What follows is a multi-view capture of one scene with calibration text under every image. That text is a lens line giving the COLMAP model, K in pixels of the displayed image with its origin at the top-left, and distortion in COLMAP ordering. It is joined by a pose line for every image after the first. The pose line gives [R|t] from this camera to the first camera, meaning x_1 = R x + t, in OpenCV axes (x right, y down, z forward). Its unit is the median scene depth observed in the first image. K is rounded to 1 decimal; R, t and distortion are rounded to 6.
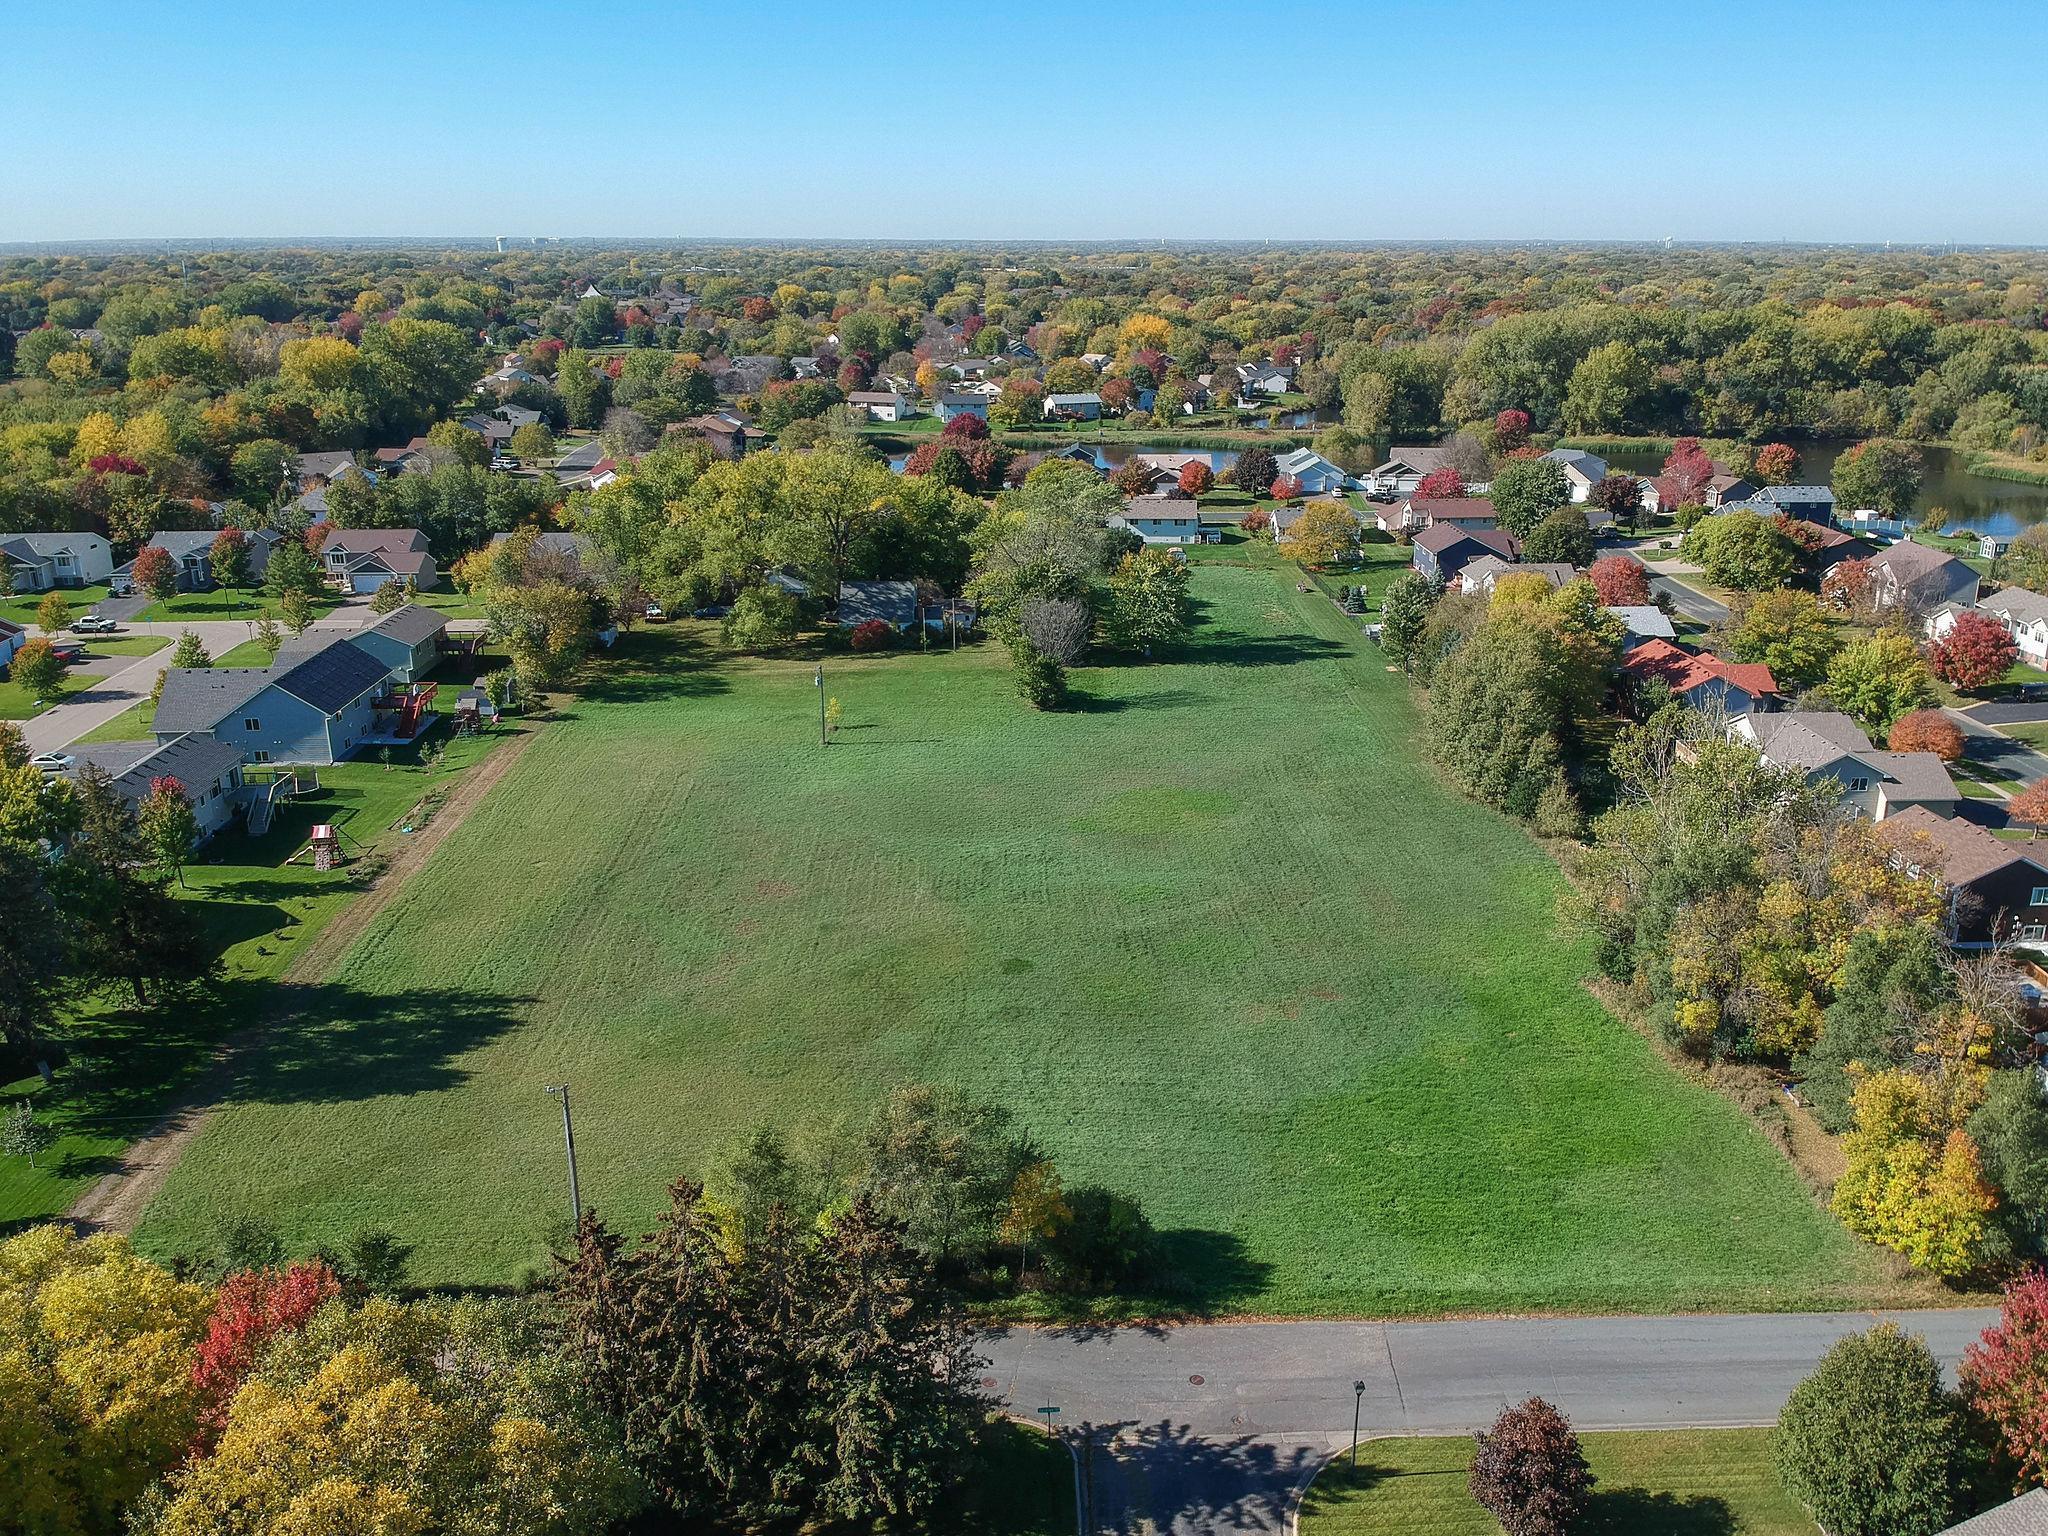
lens RADIAL K [[1627.6, 0, 1083.3], [0, 1627.6, 763.8], [0, 0, 1]] dist [0.118369, -0.245654]
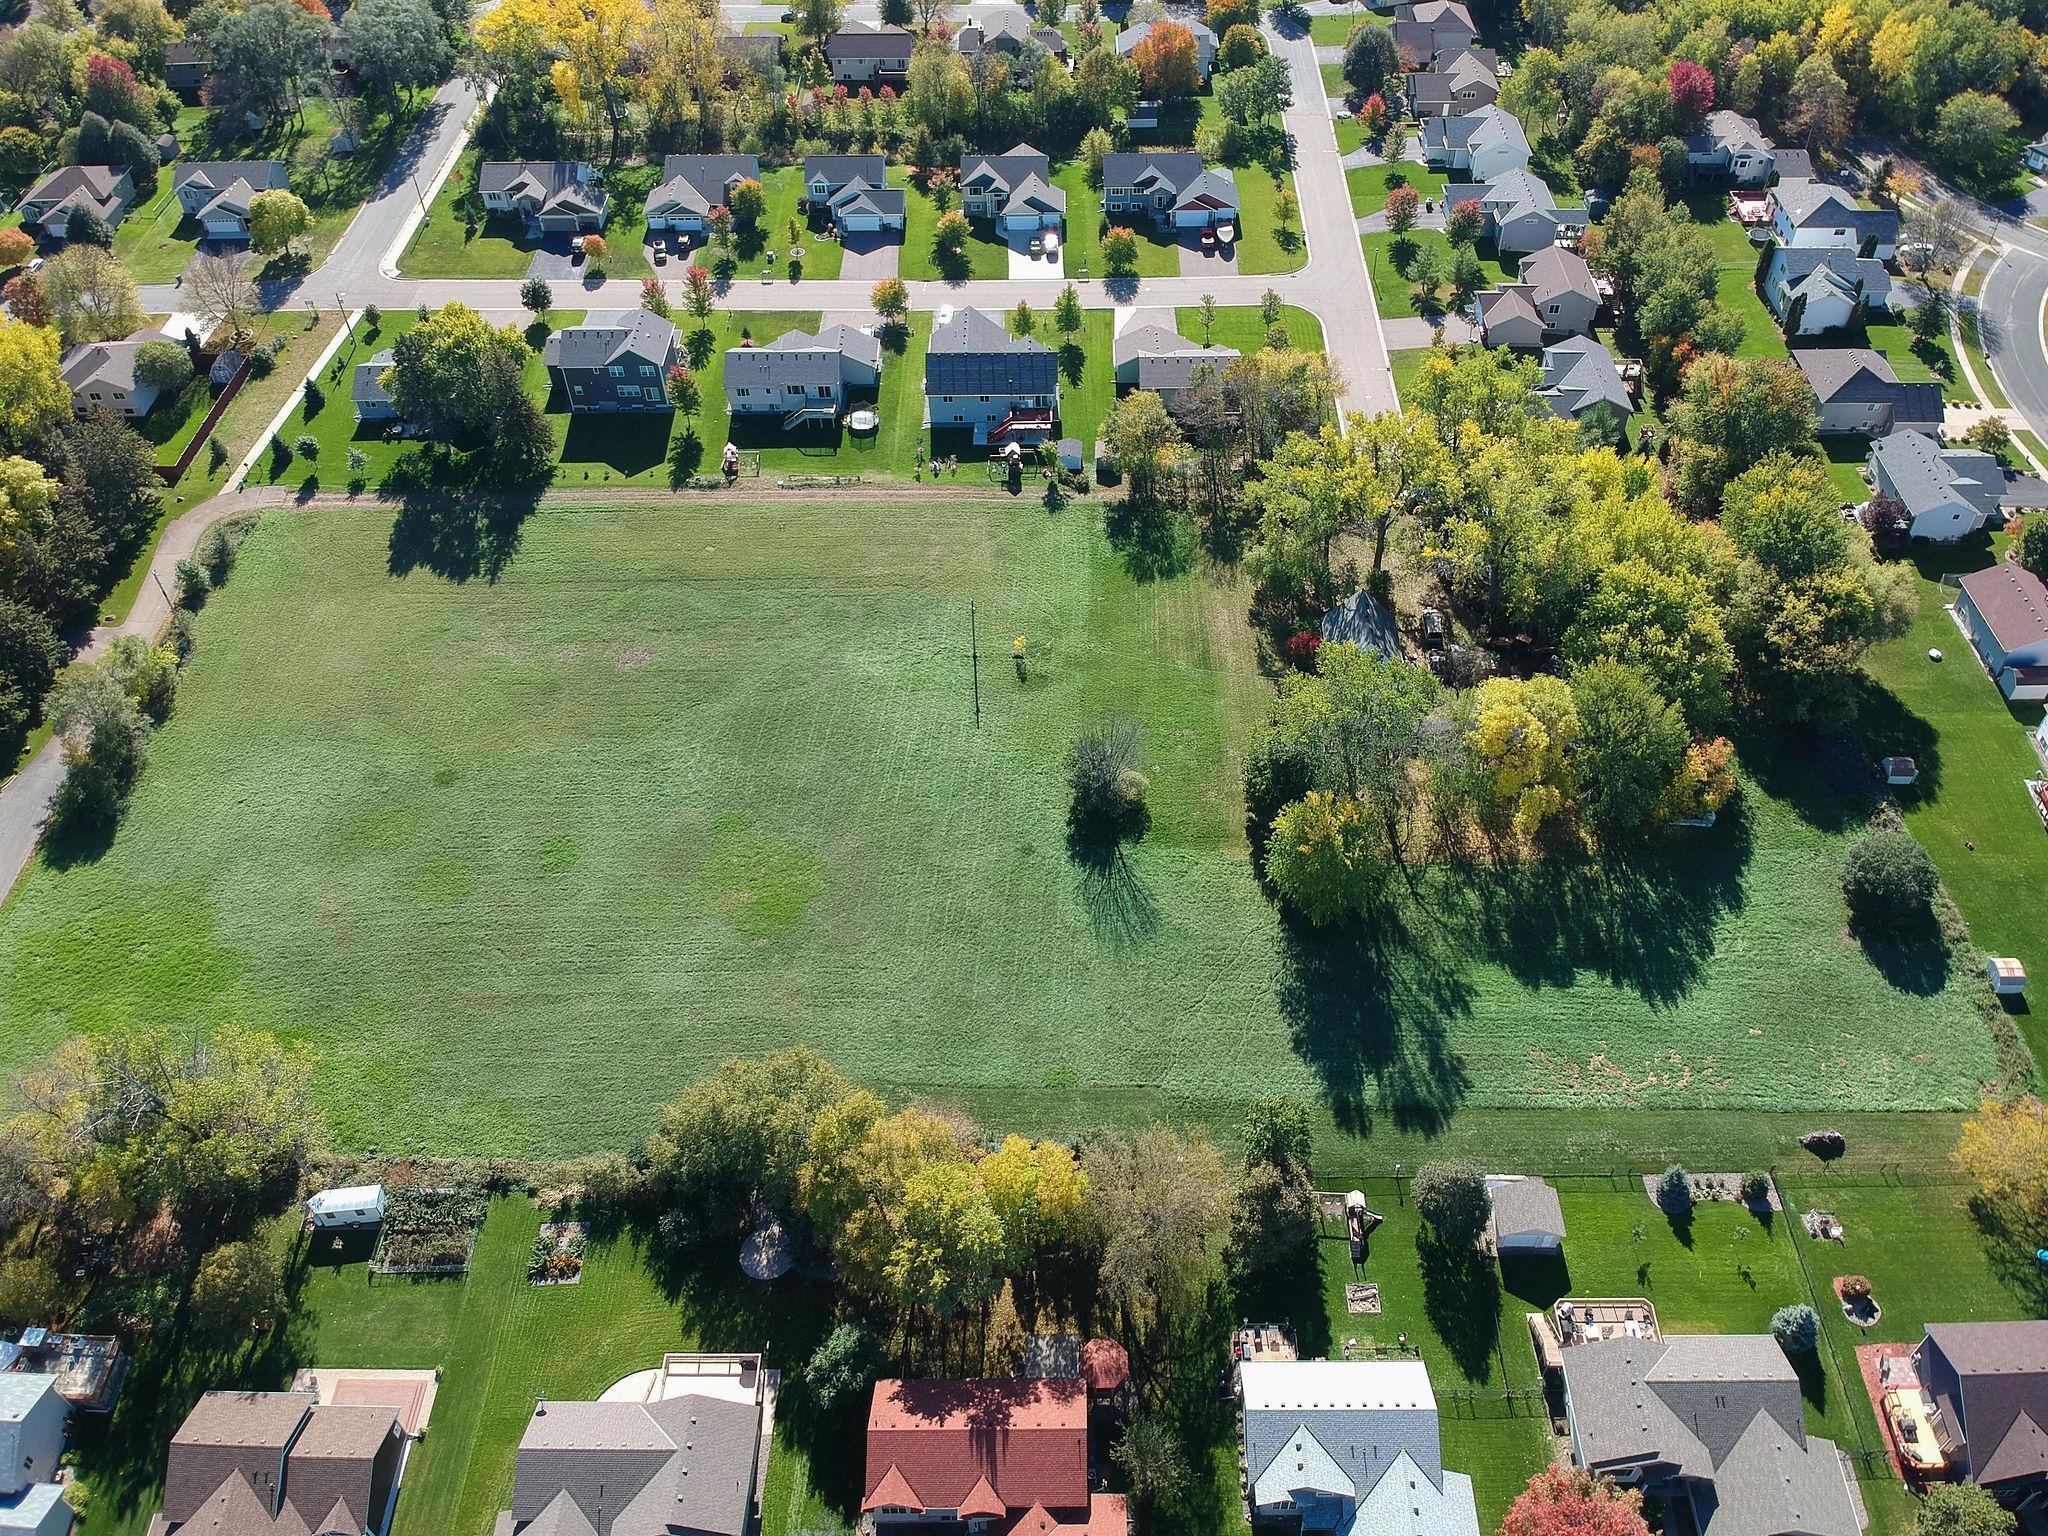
lens RADIAL K [[1564.6, 0, 1086.1], [0, 1564.6, 729.3], [0, 0, 1]] dist [0.117955, -0.241155]
pose [[-0.041795, 0.706916, -0.706061, 0.581404], [-0.302699, 0.664507, 0.683230, -0.673313], [0.952169, 0.242280, 0.186209, 0.798485]]
